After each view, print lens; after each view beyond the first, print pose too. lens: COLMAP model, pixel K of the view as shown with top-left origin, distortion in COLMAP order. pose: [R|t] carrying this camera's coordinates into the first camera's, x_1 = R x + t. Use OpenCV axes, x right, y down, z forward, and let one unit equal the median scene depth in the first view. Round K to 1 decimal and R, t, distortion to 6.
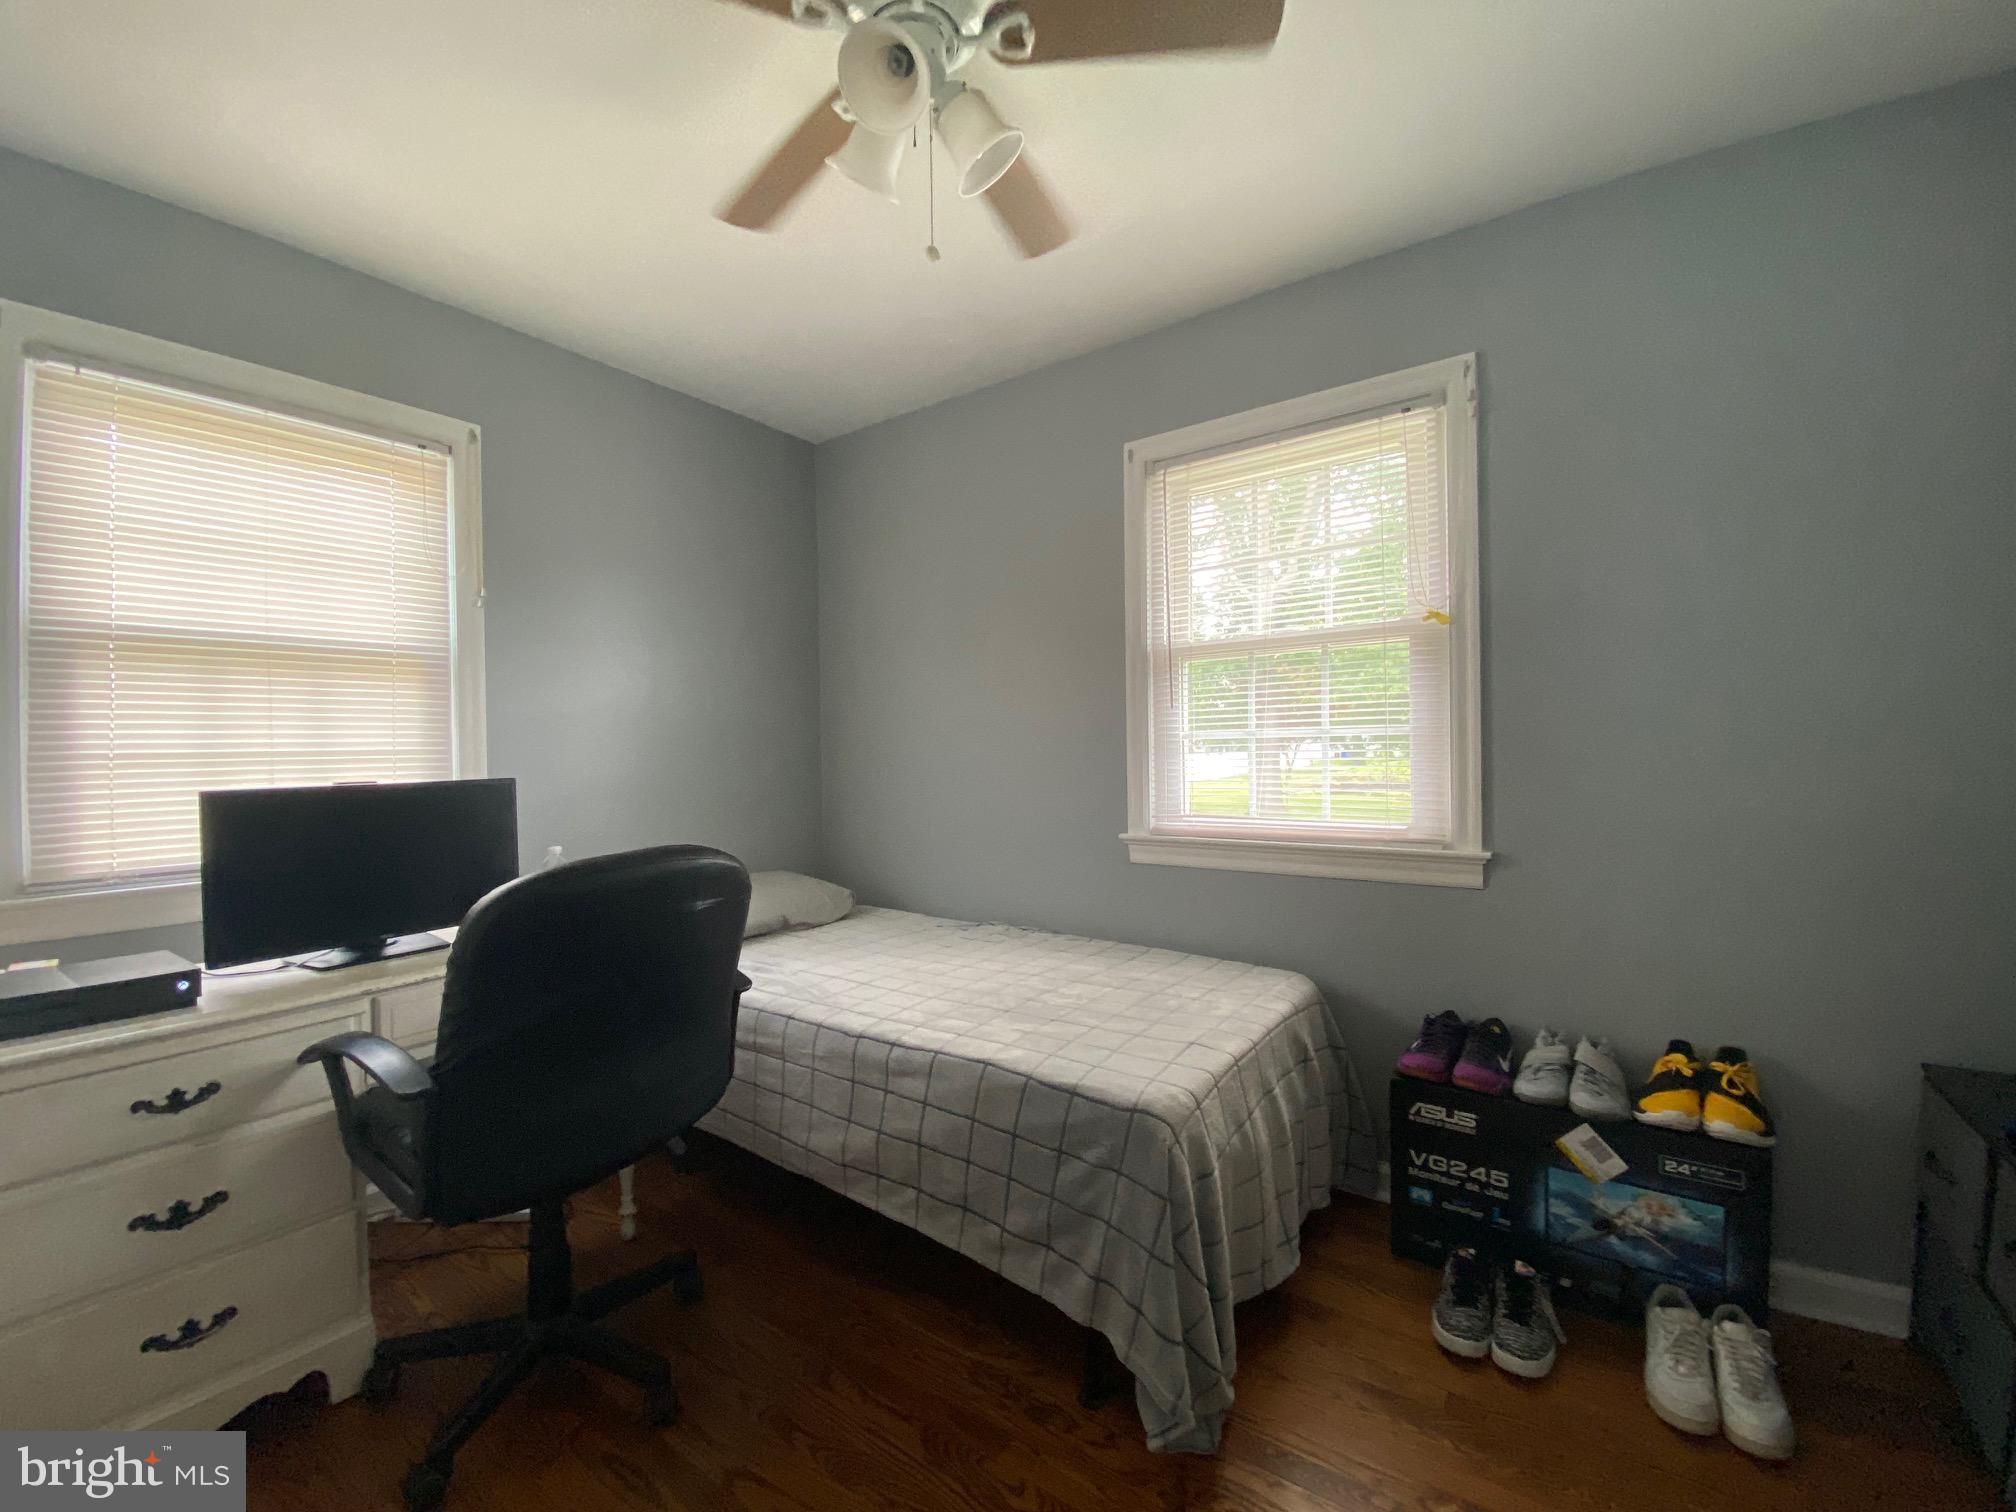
lens RADIAL K [[821.2, 0, 993.4], [0, 821.2, 758.2], [0, 0, 1]] dist [0.007650, -0.012273]
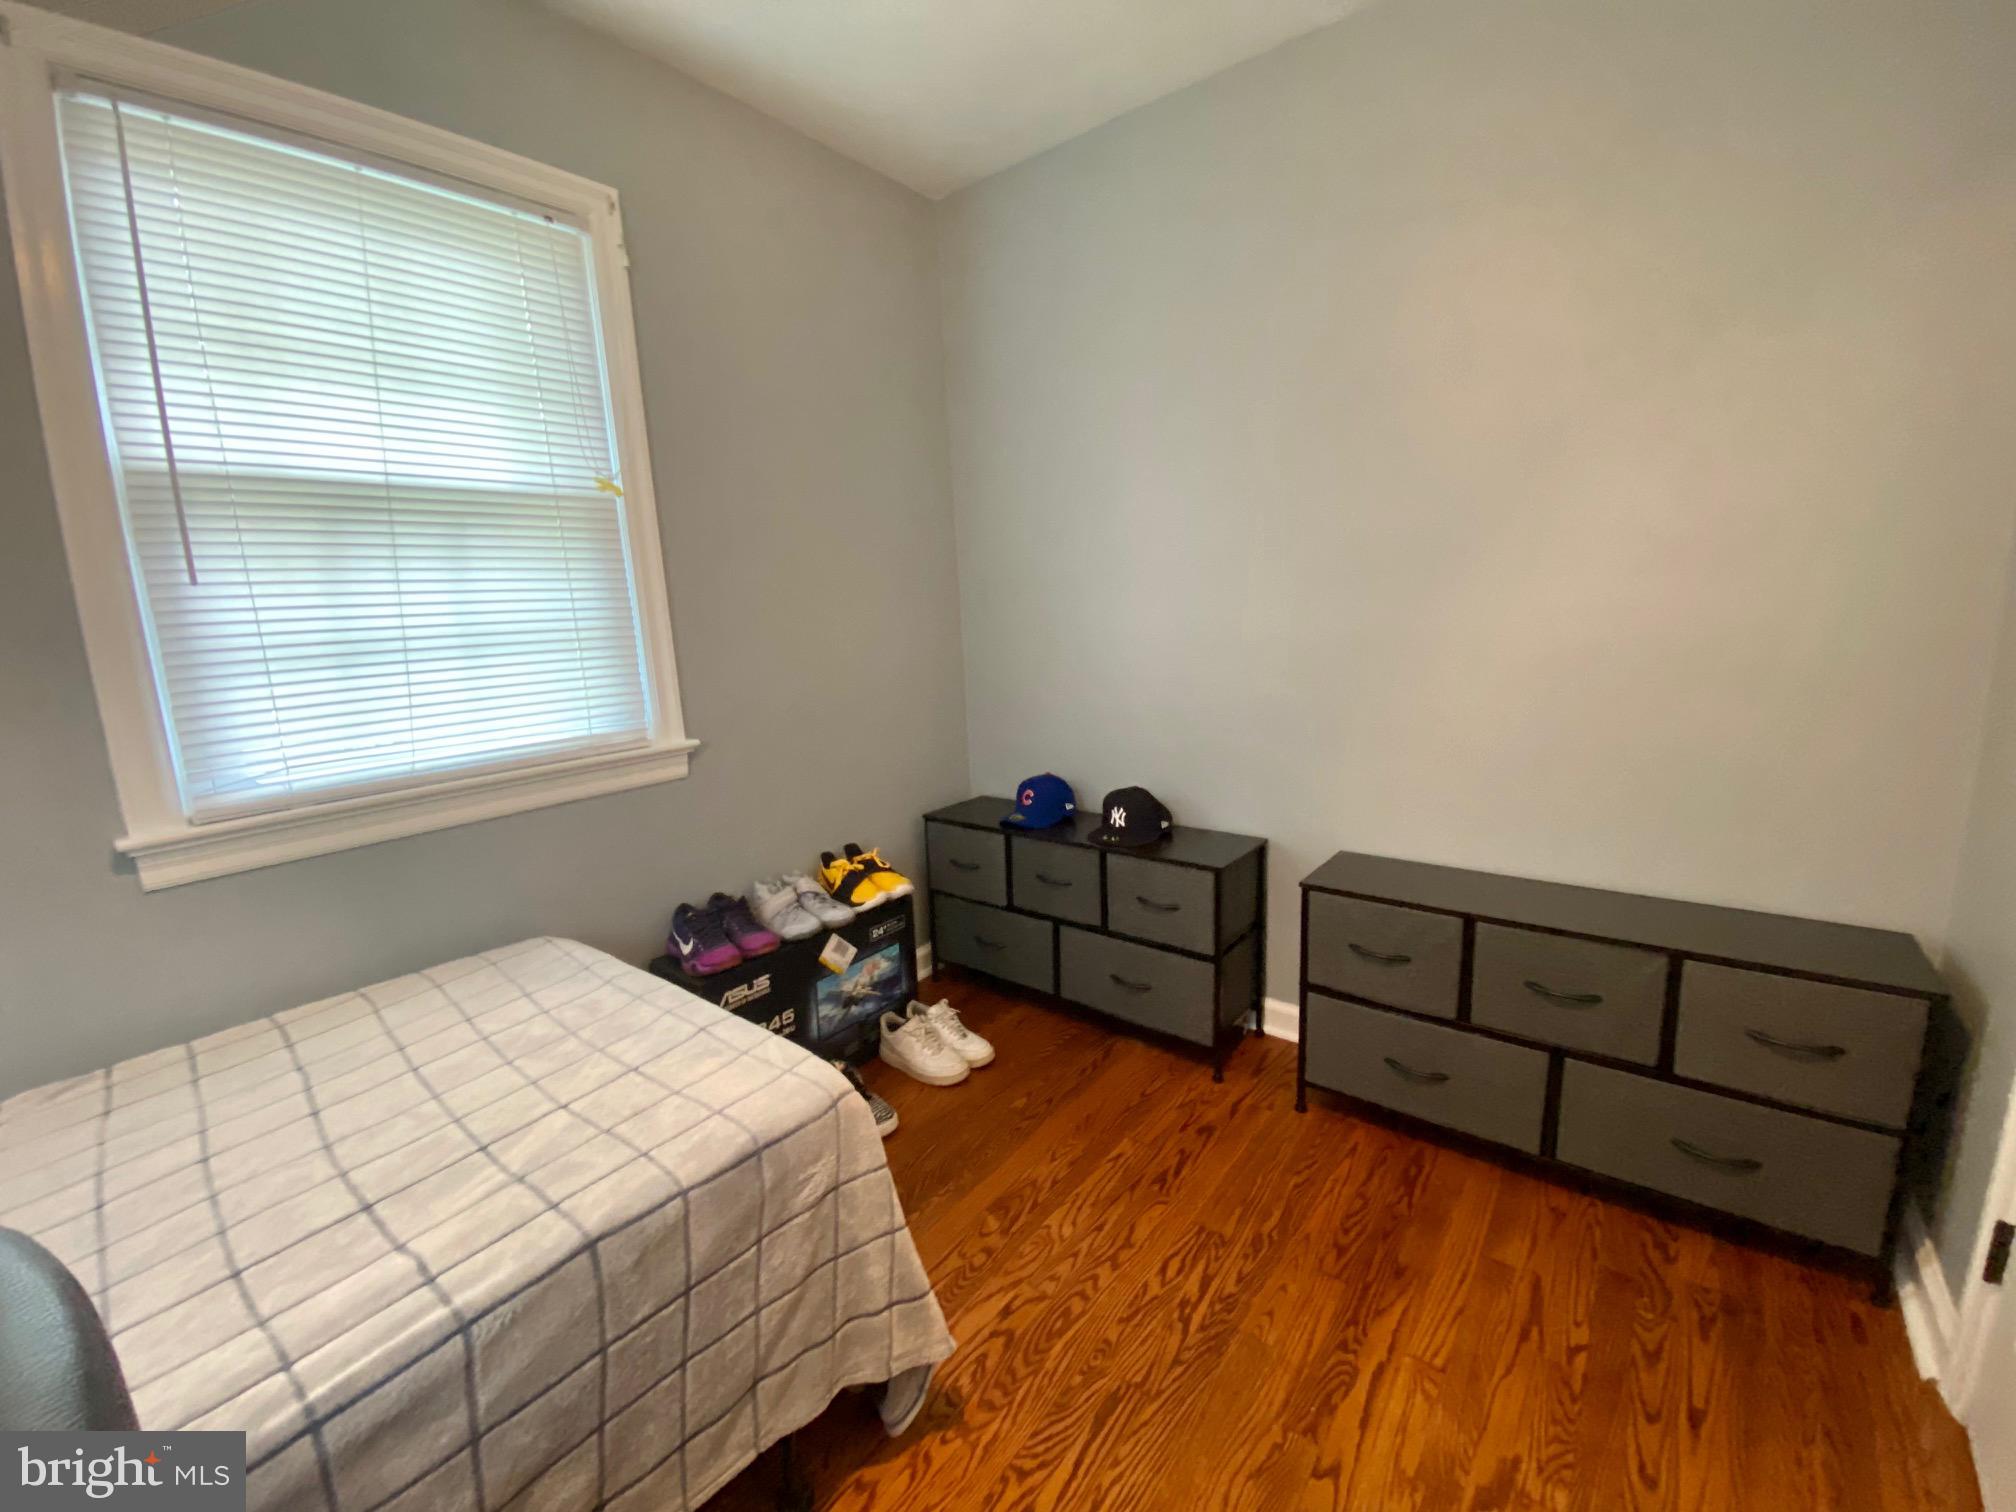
lens RADIAL K [[821.2, 0, 992.7], [0, 821.2, 765.1], [0, 0, 1]] dist [0.007650, -0.012273]
pose [[0.023844, -0.168985, 0.985330, -0.463427], [0.059846, 0.984084, 0.167323, -0.002881], [-0.997923, 0.054978, 0.033578, 0.701210]]
